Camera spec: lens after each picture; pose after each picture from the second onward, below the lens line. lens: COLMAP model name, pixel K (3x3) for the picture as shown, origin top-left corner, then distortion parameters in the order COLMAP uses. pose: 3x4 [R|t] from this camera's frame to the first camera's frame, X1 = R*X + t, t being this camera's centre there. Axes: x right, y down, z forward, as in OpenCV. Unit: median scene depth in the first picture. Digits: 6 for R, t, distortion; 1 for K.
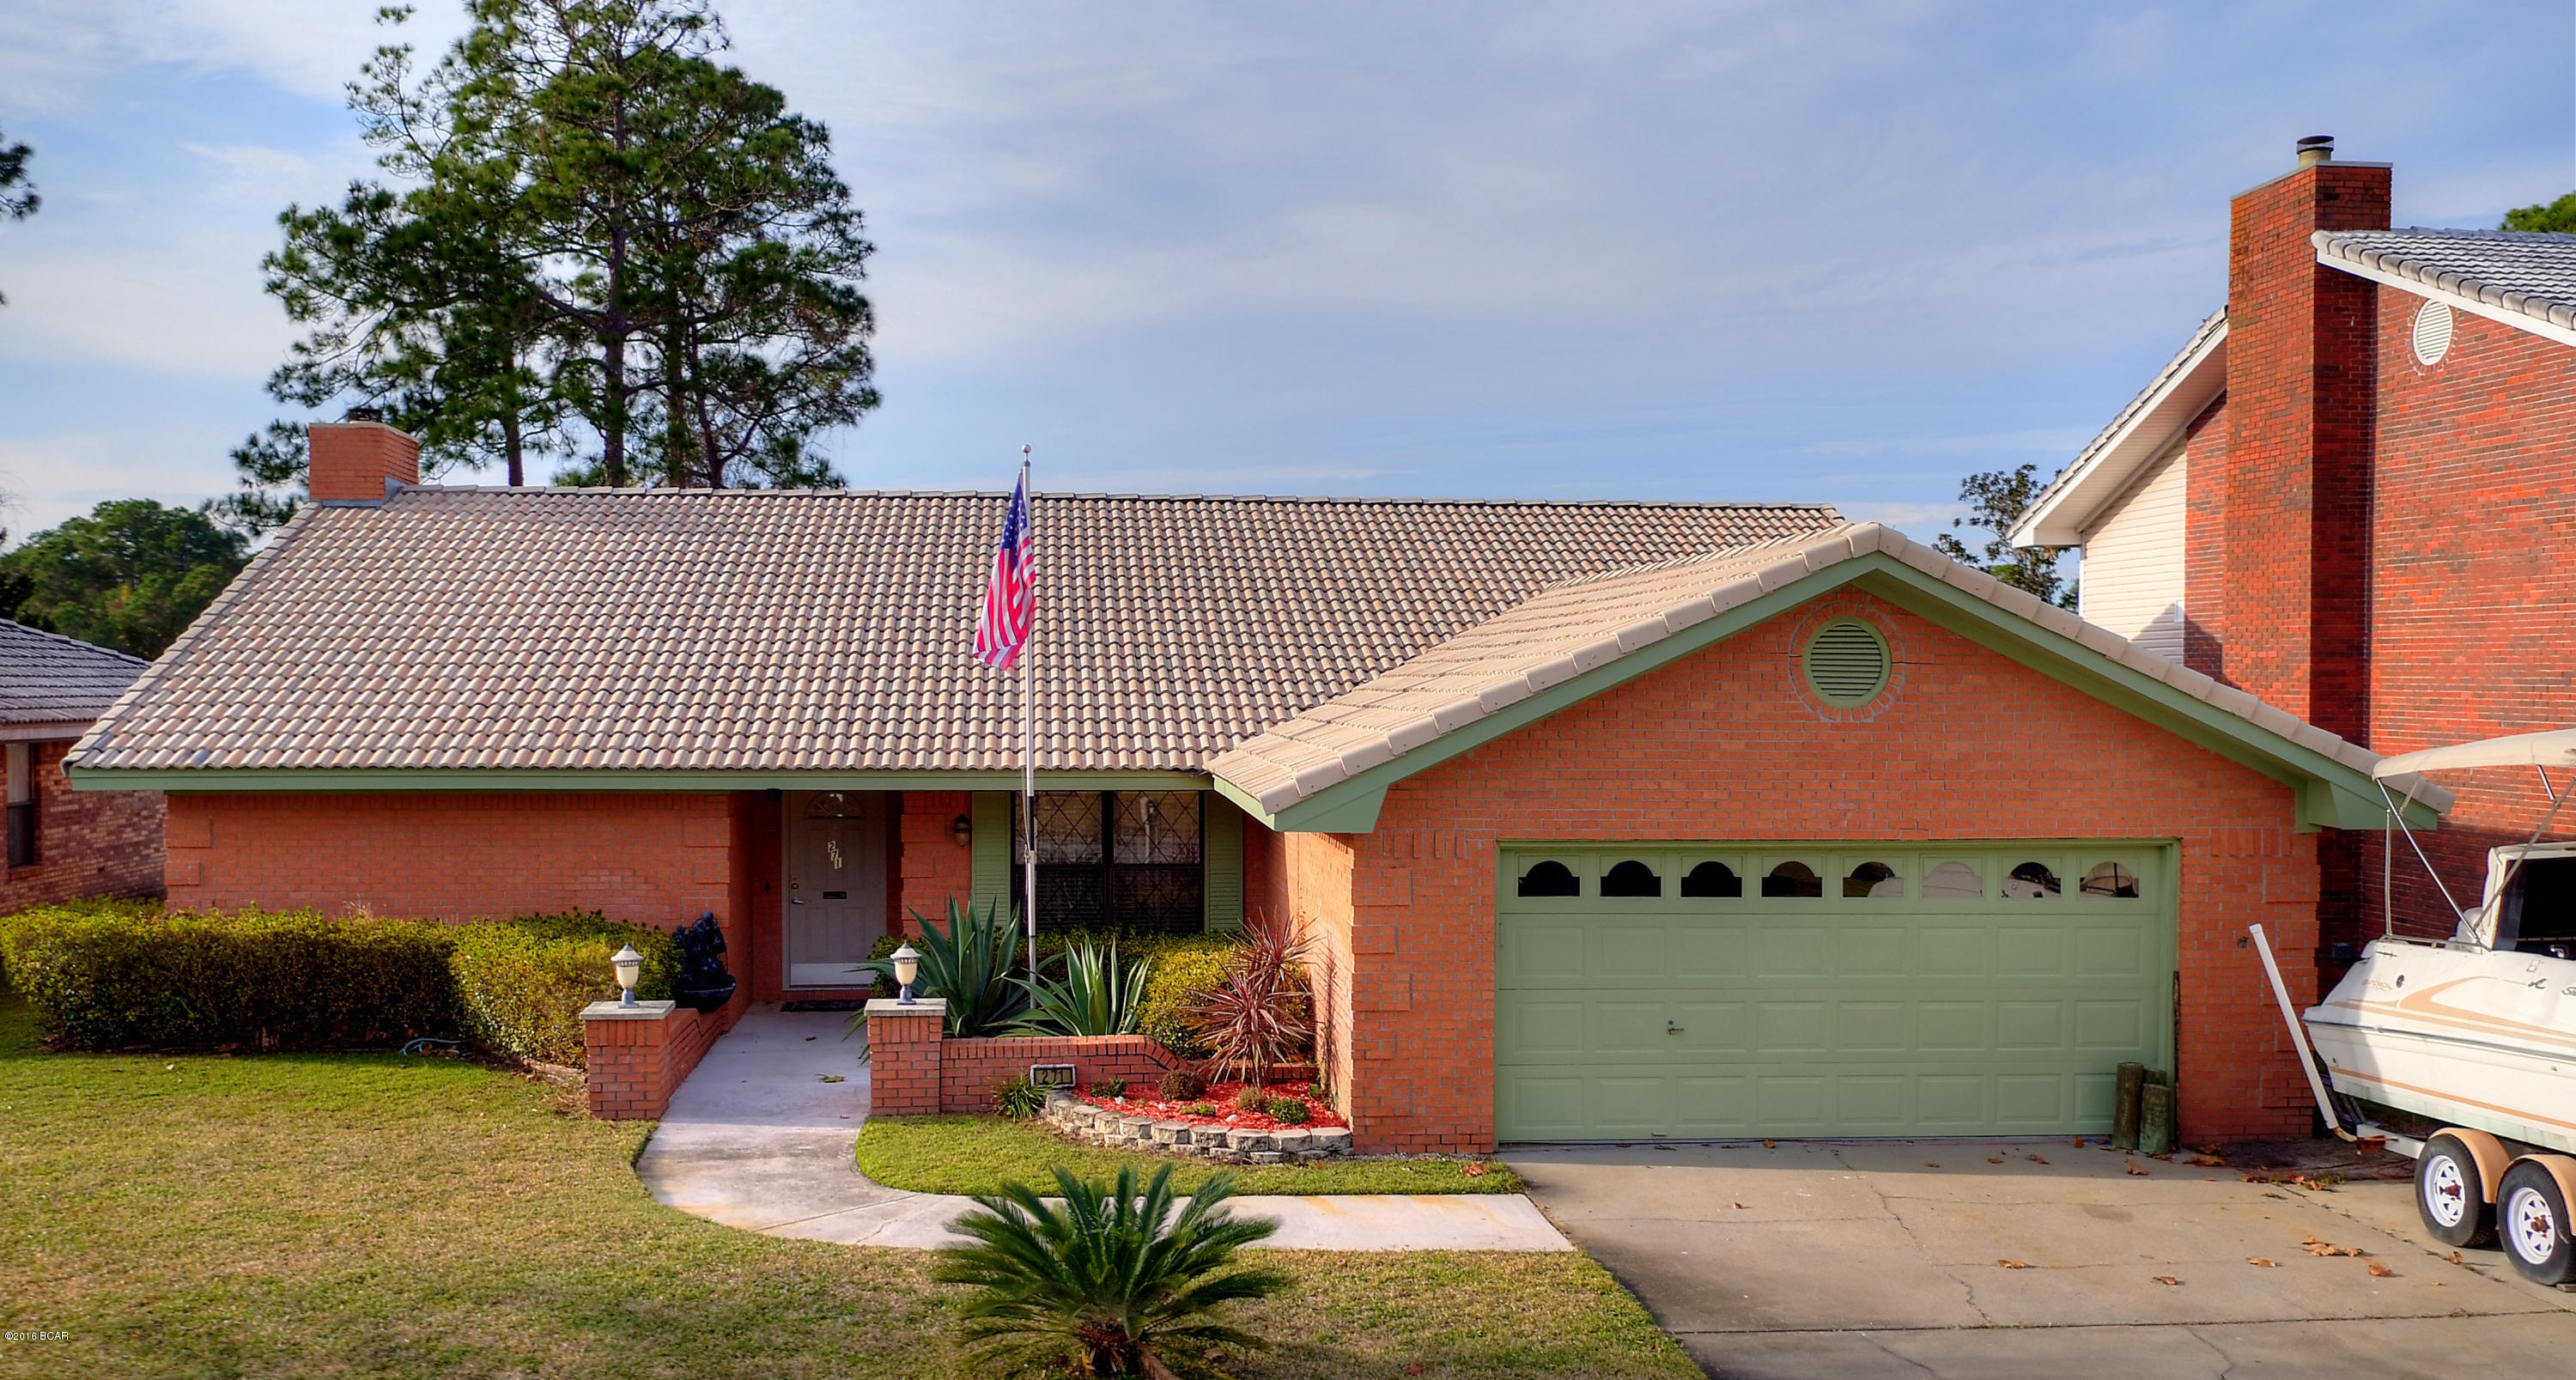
lens RADIAL K [[2268.7, 0, 1292.3], [0, 2268.7, 726.3], [0, 0, 1]] dist [0.006860, 0.006847]
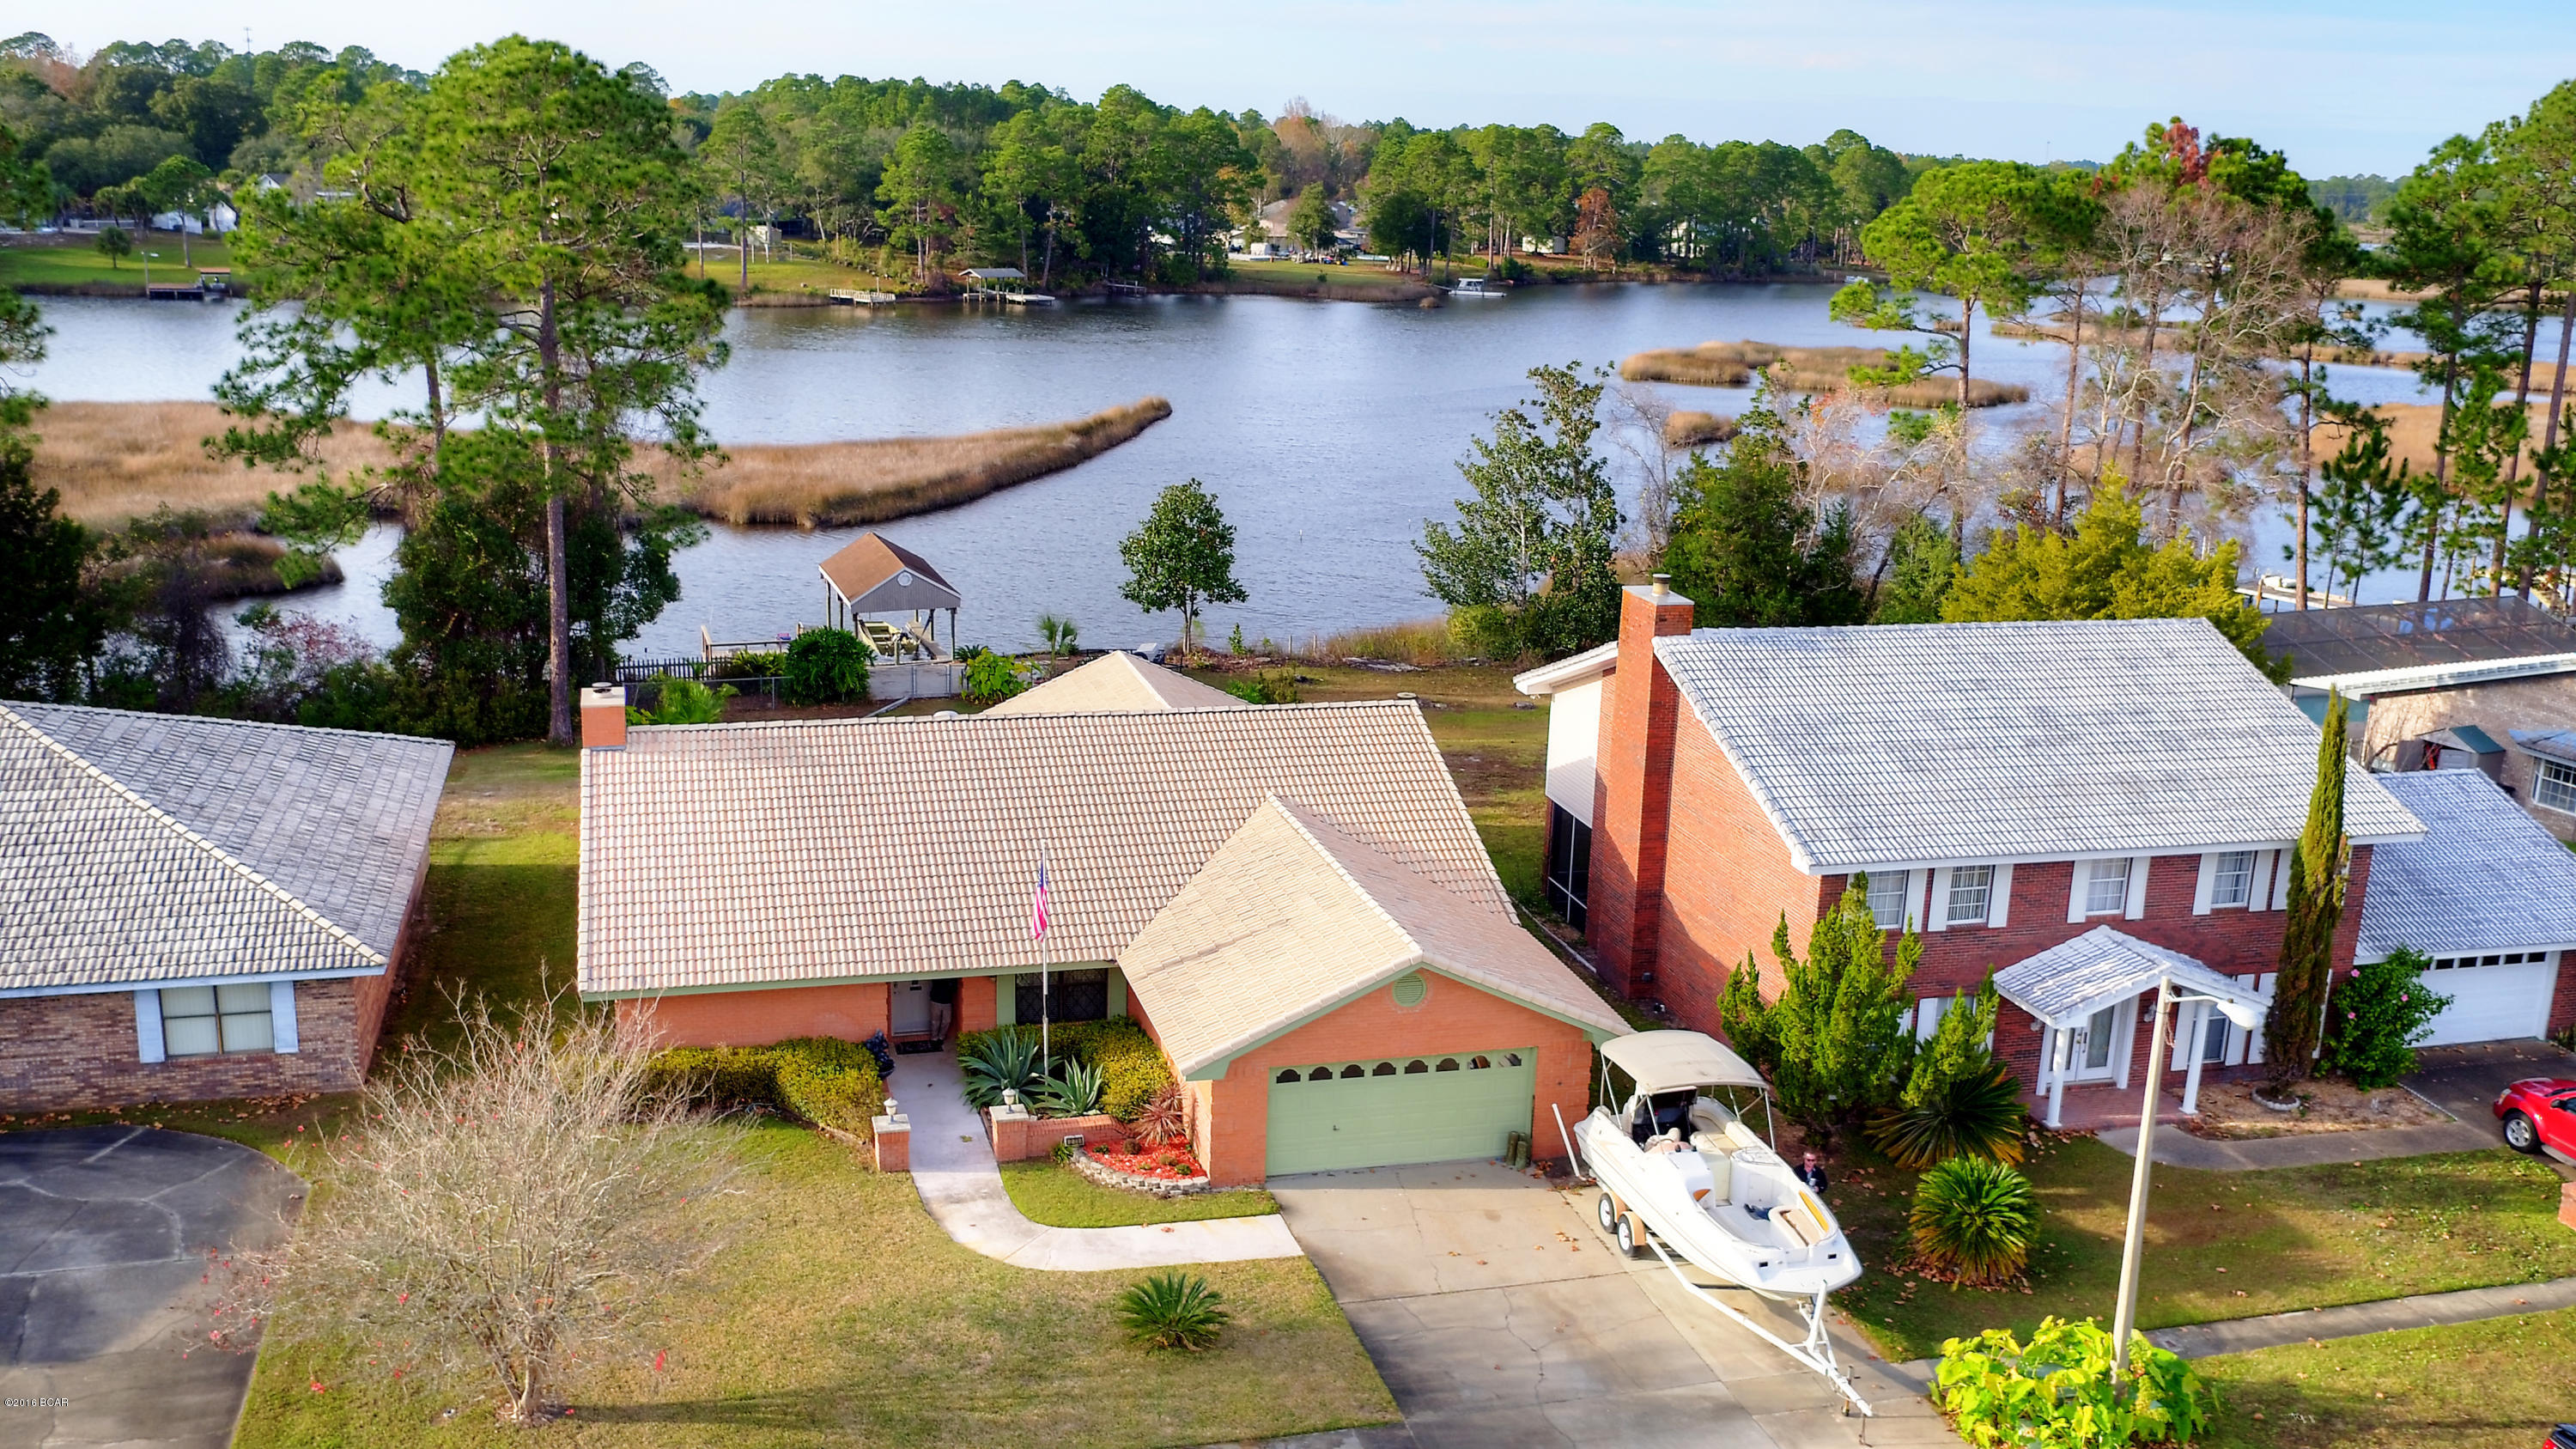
lens RADIAL K [[2253.4, 0, 1288.0], [0, 2253.4, 724.5], [0, 0, 1]] dist [-0.010436, -0.004611]
pose [[0.986141, -0.017460, 0.164987, -0.280177], [-0.023012, 0.970441, 0.240238, -0.878784], [-0.164305, -0.240705, 0.956590, -1.230812]]
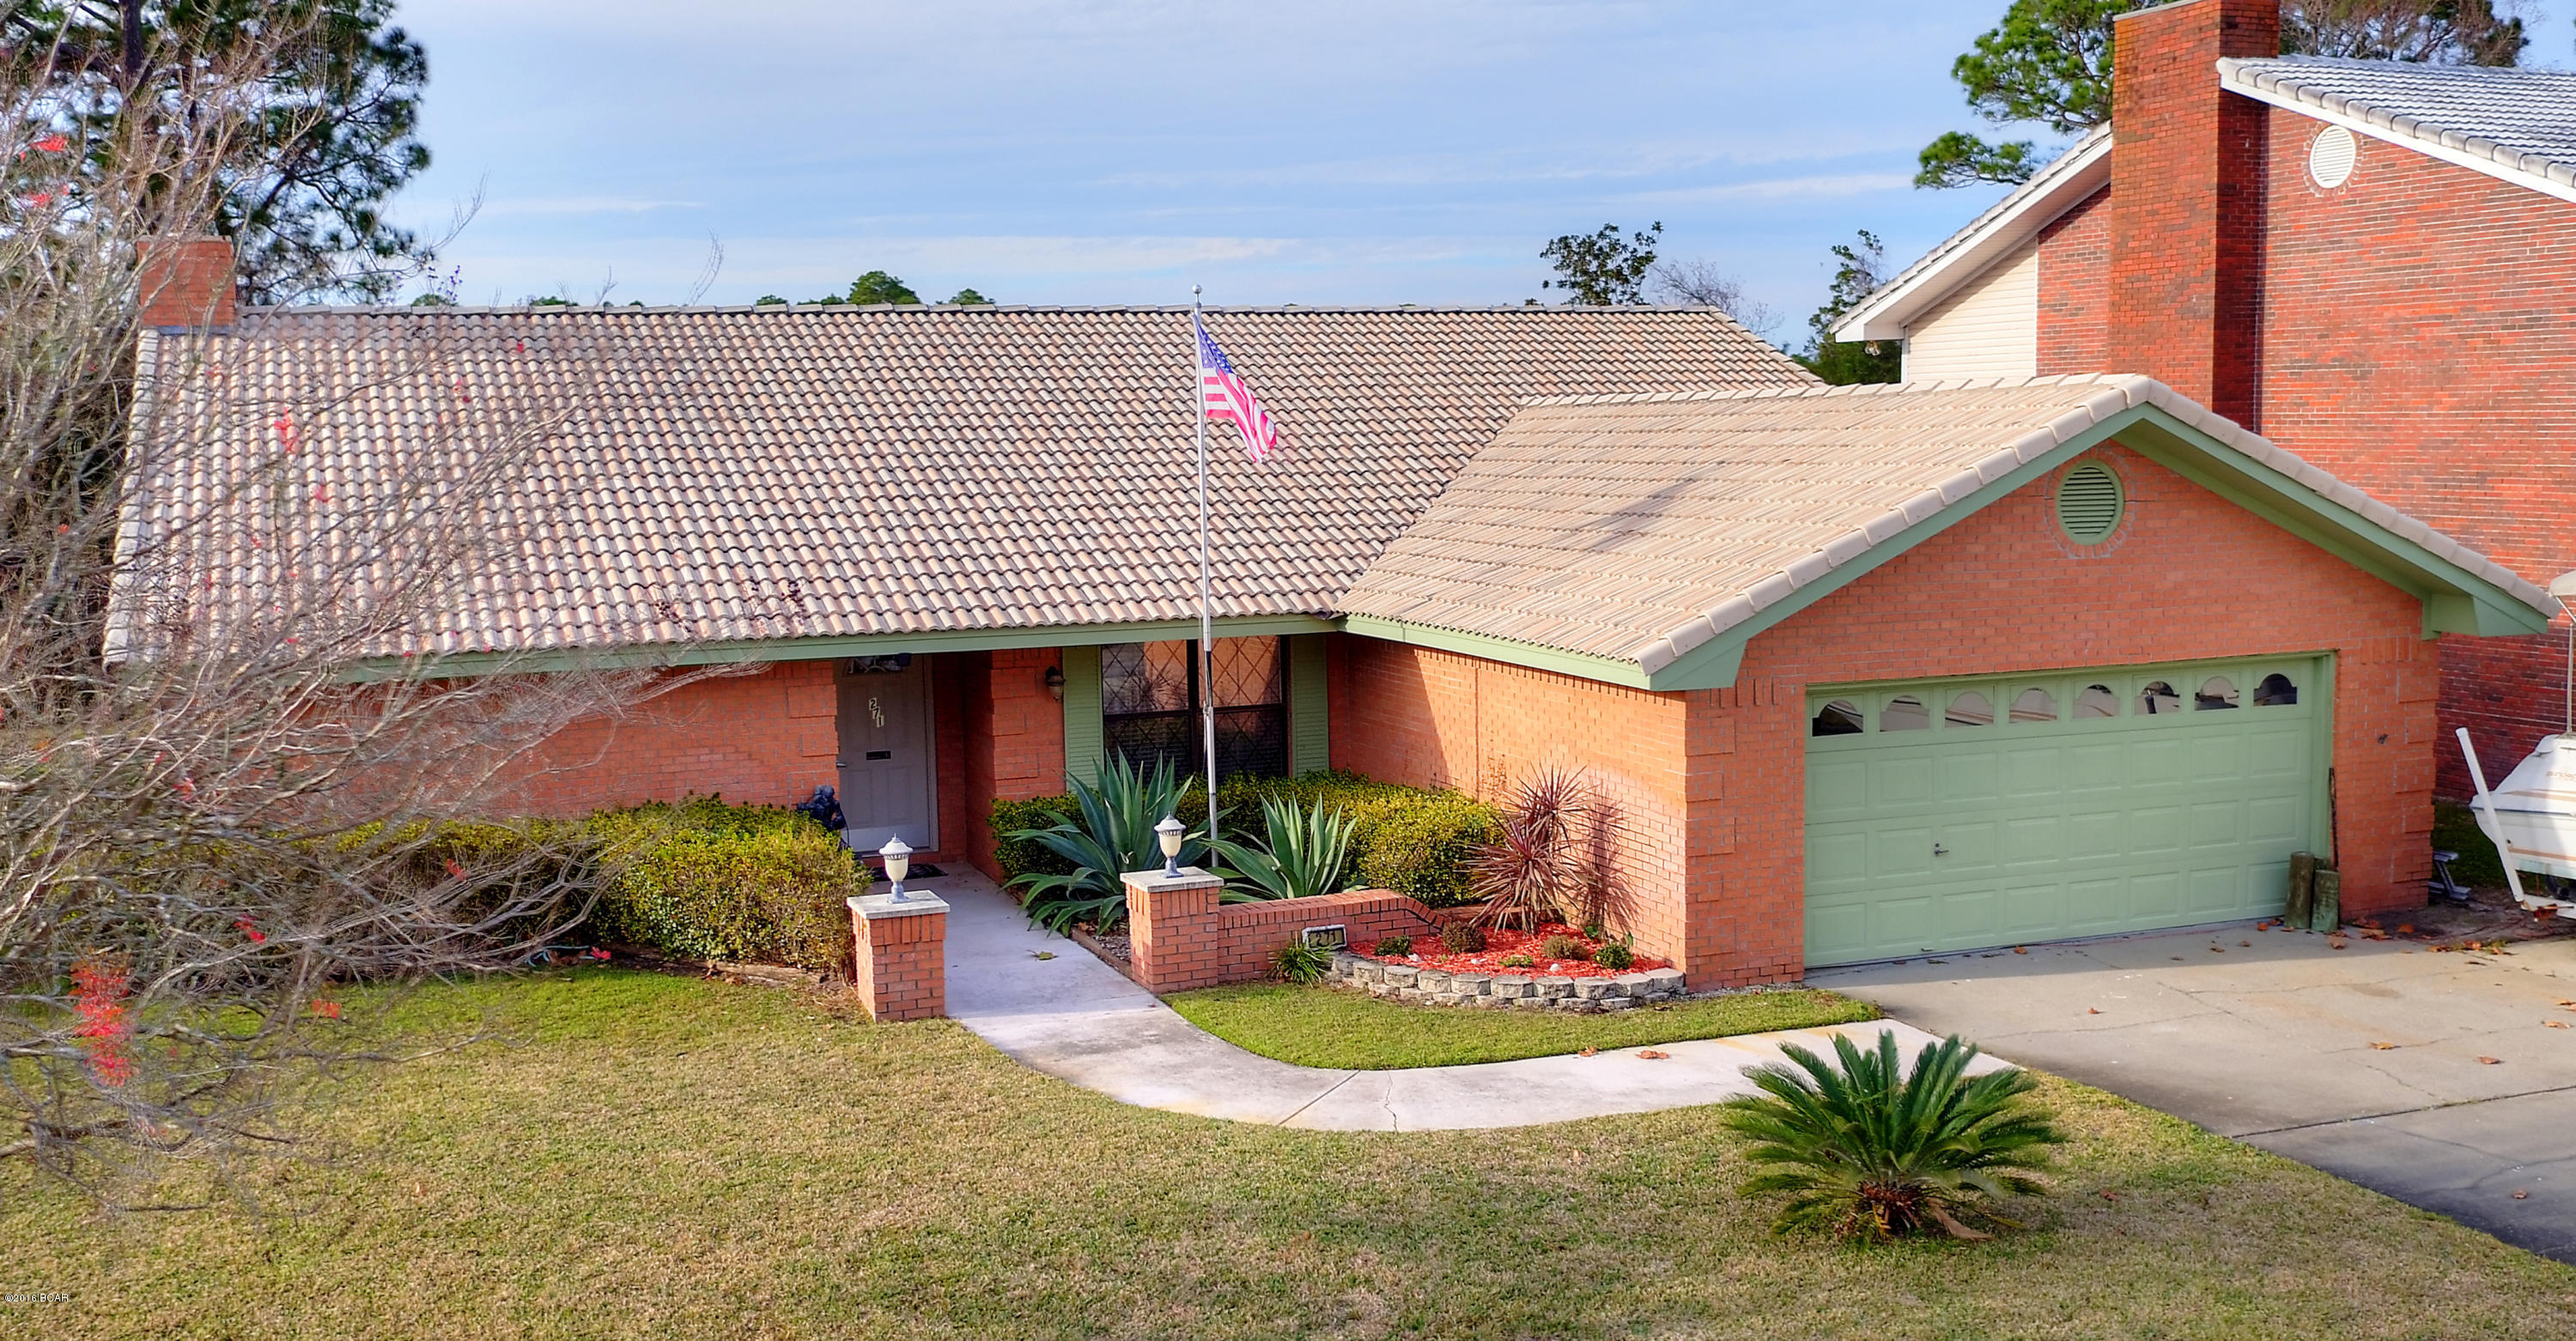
lens RADIAL K [[2429.2, 0, 1288.0], [0, 2429.2, 670.5], [0, 0, 1]] dist [0.009185, 0.003608]
pose [[0.962667, -0.049725, 0.266083, -0.423348], [0.028435, 0.996121, 0.083278, -0.054636], [-0.269192, -0.072603, 0.960346, -0.008425]]
